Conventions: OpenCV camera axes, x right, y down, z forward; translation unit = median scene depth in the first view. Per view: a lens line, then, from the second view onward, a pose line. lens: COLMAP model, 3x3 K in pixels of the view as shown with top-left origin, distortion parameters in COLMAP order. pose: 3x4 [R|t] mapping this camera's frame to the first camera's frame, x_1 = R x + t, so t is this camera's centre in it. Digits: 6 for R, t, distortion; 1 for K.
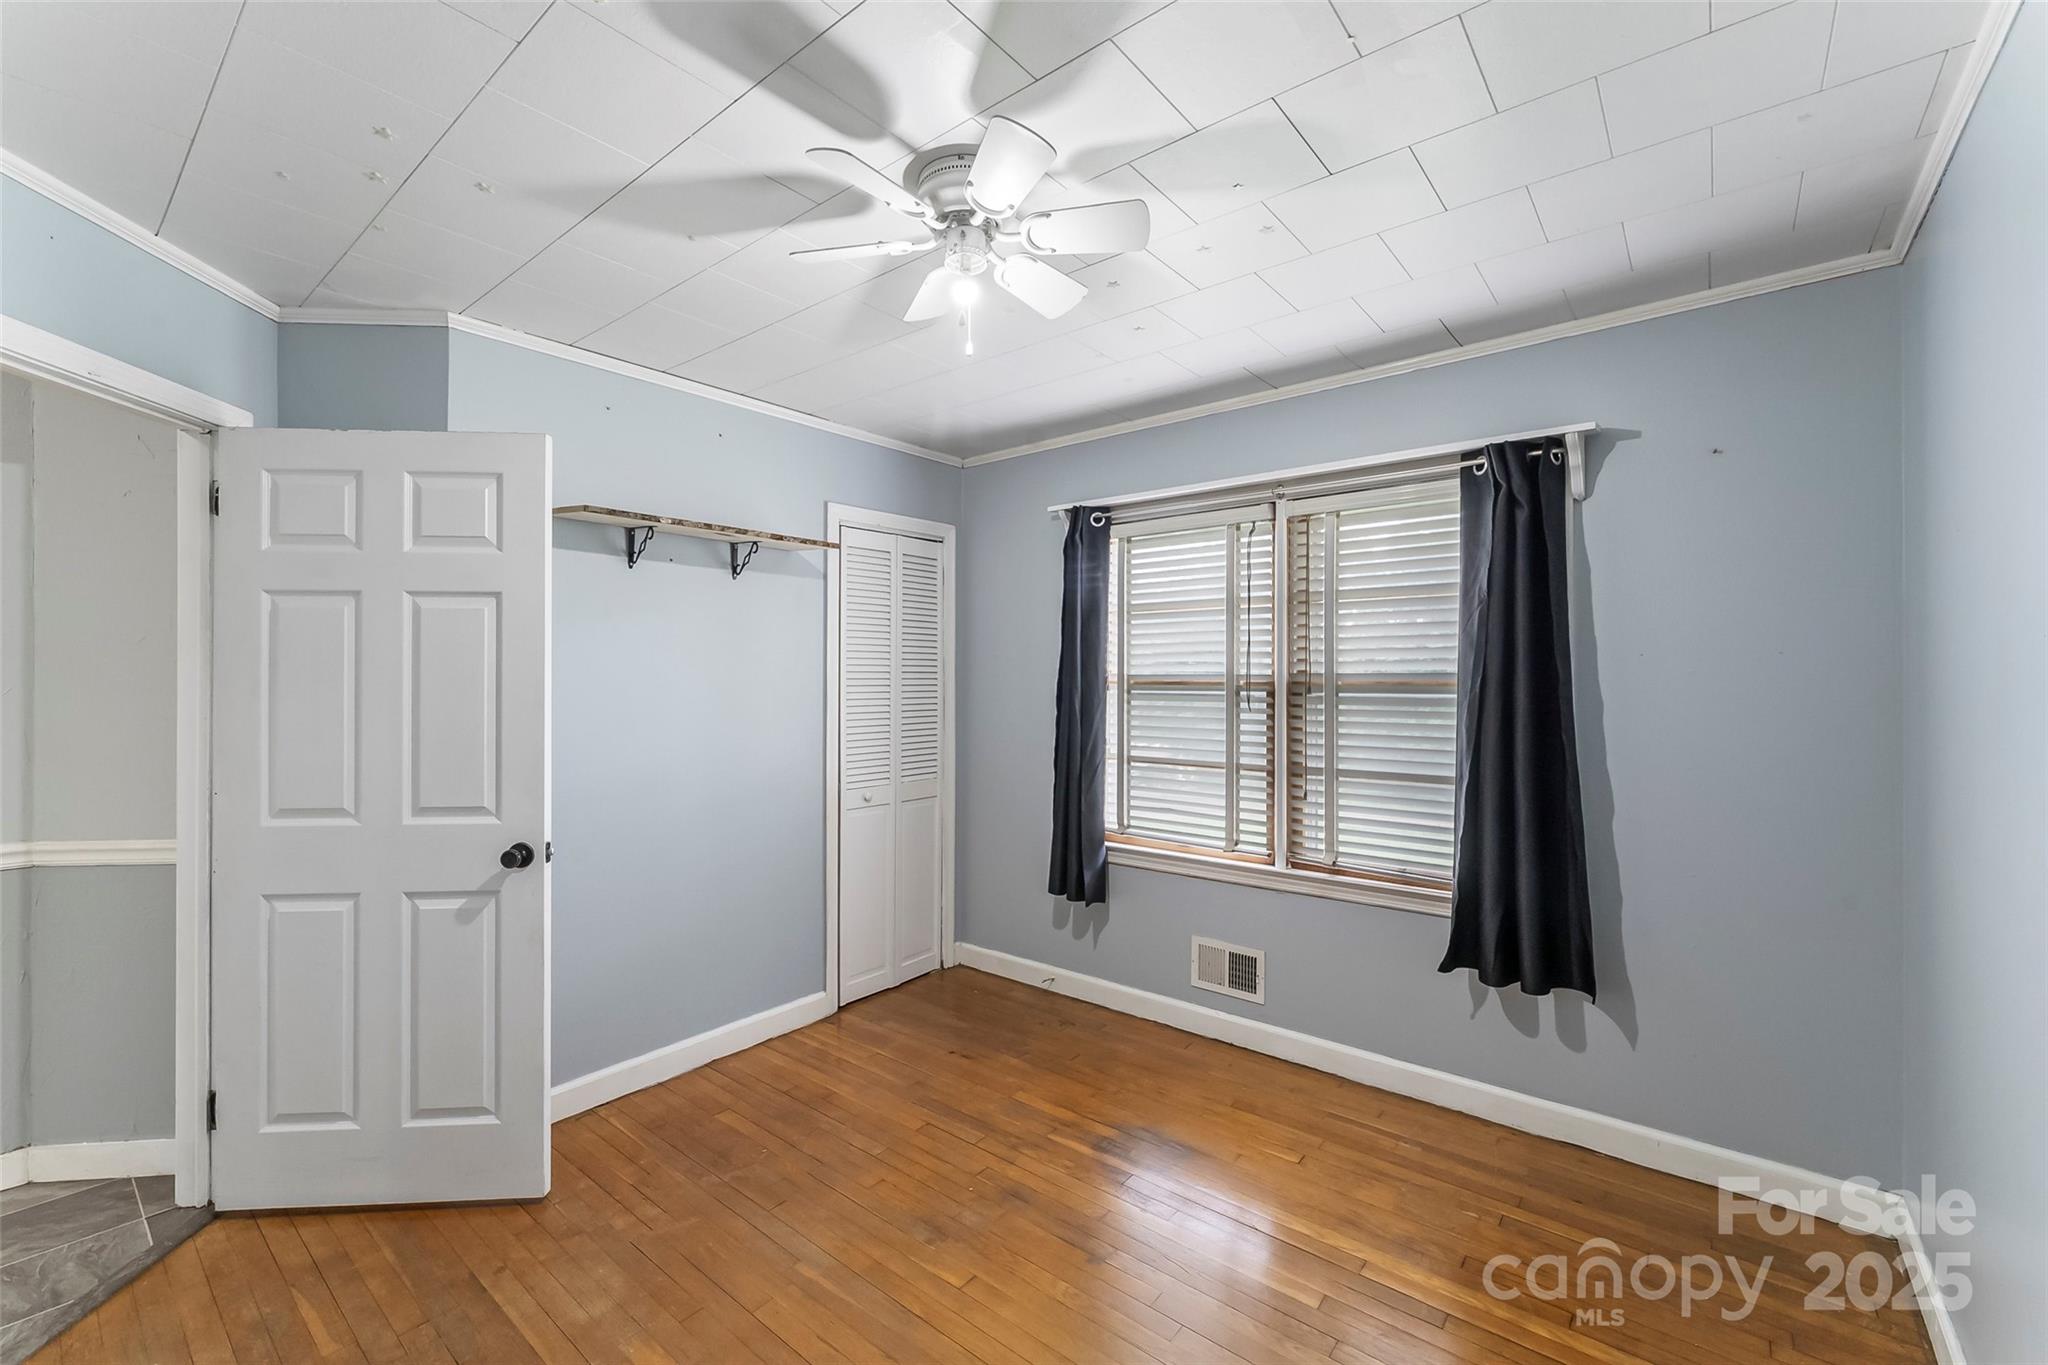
lens RADIAL K [[850.8, 0, 1019.5], [0, 850.8, 674.2], [0, 0, 1]] dist [0.008729, -0.000003]
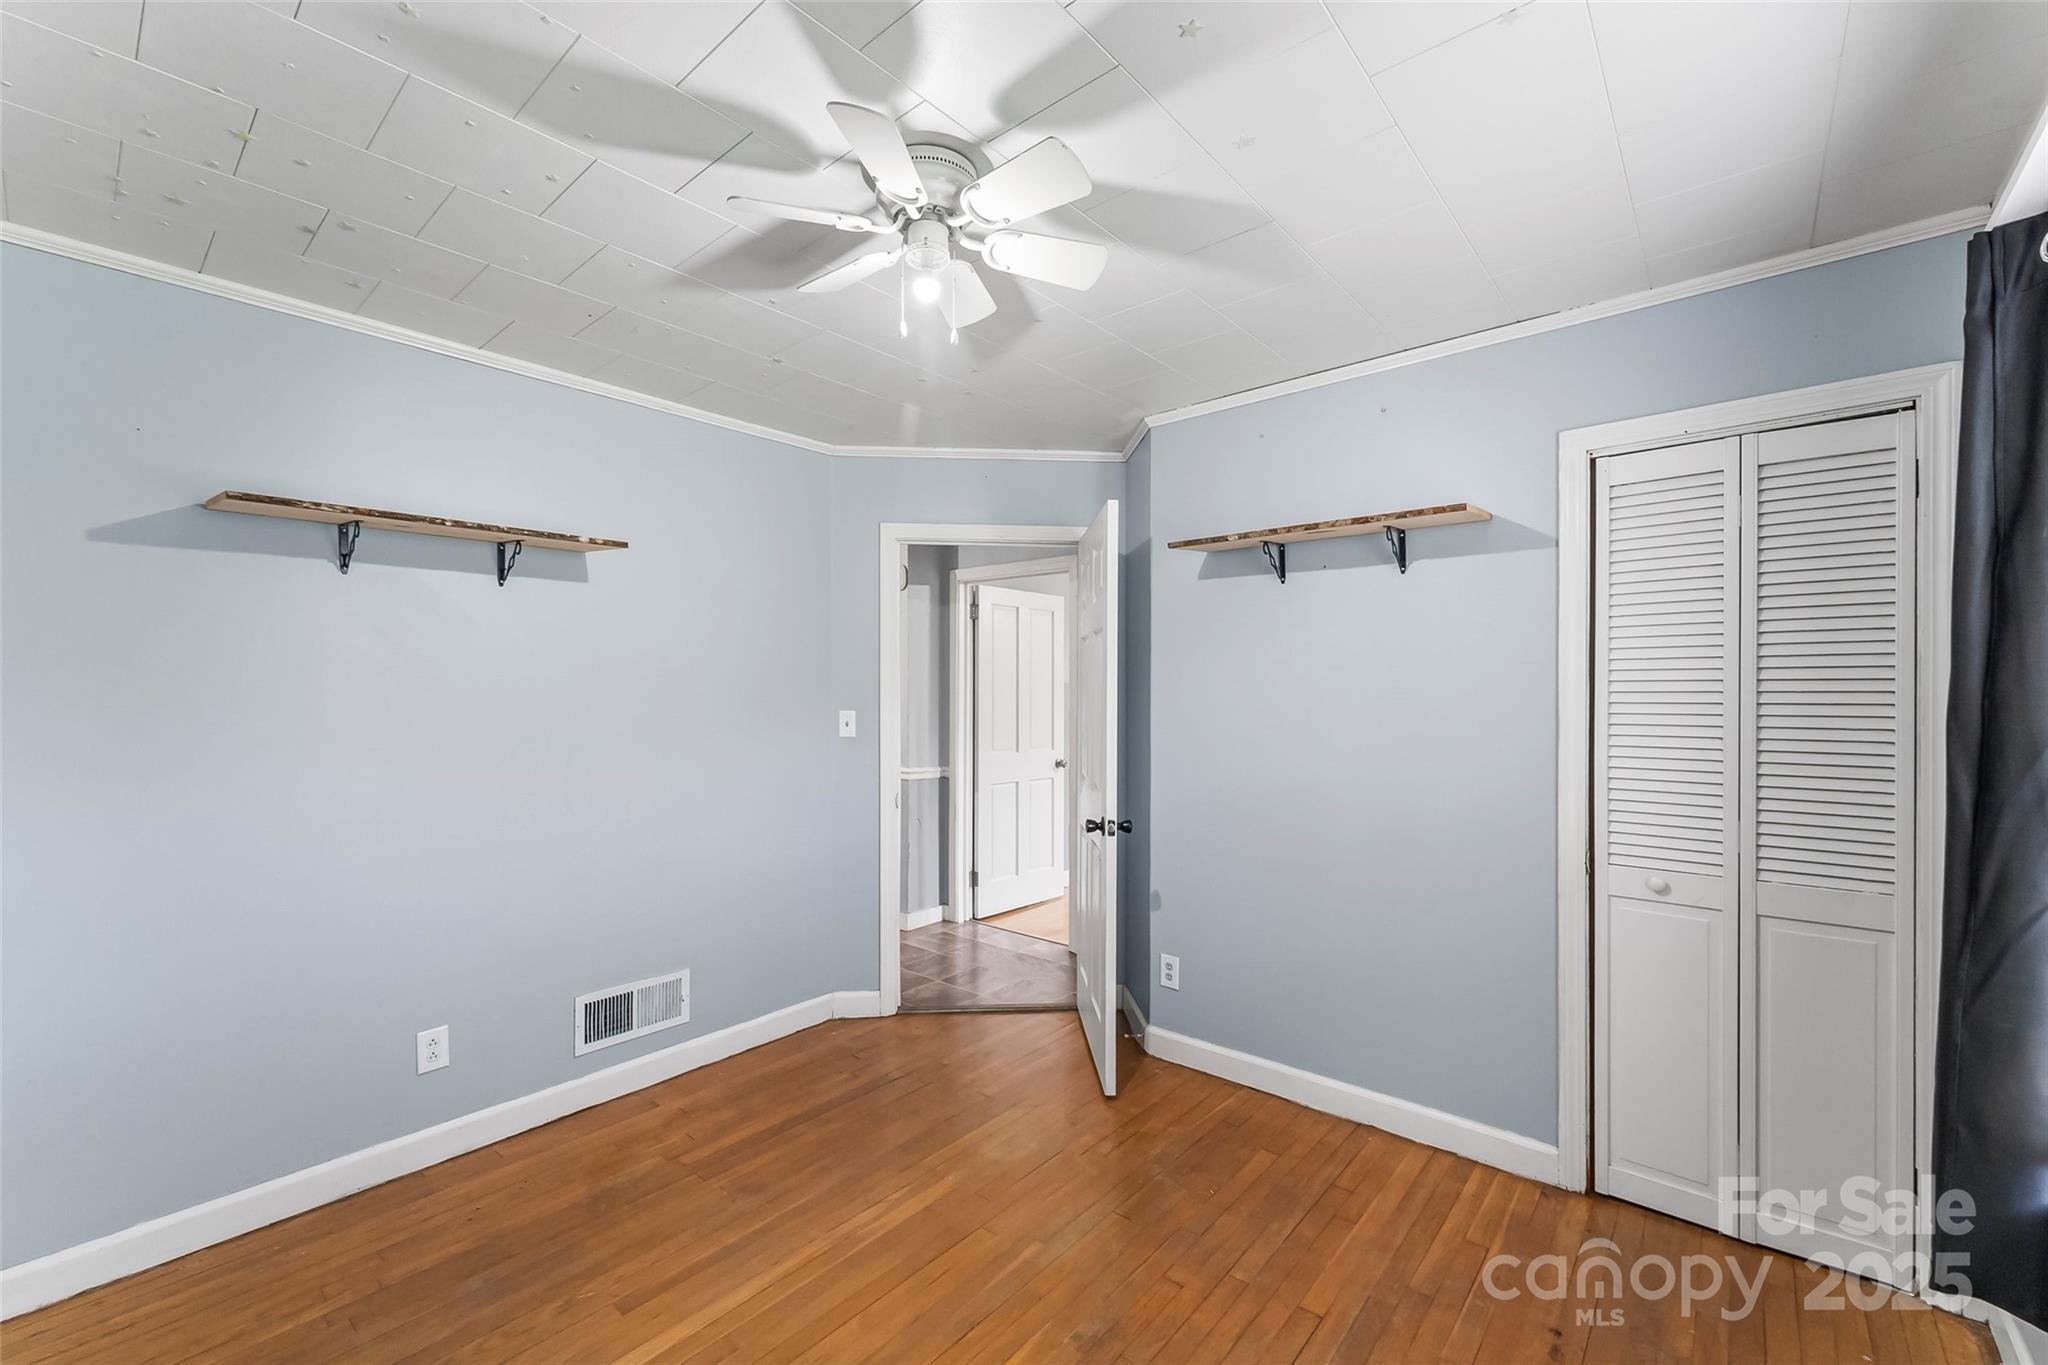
lens RADIAL K [[850.8, 0, 1026.6], [0, 850.8, 686.3], [0, 0, 1]] dist [0.008729, -0.000003]
pose [[-0.026471, -0.004208, -0.999641, 0.544965], [0.004579, 0.999980, -0.004331, 0.002216], [0.999639, -0.004692, -0.026451, 0.688246]]
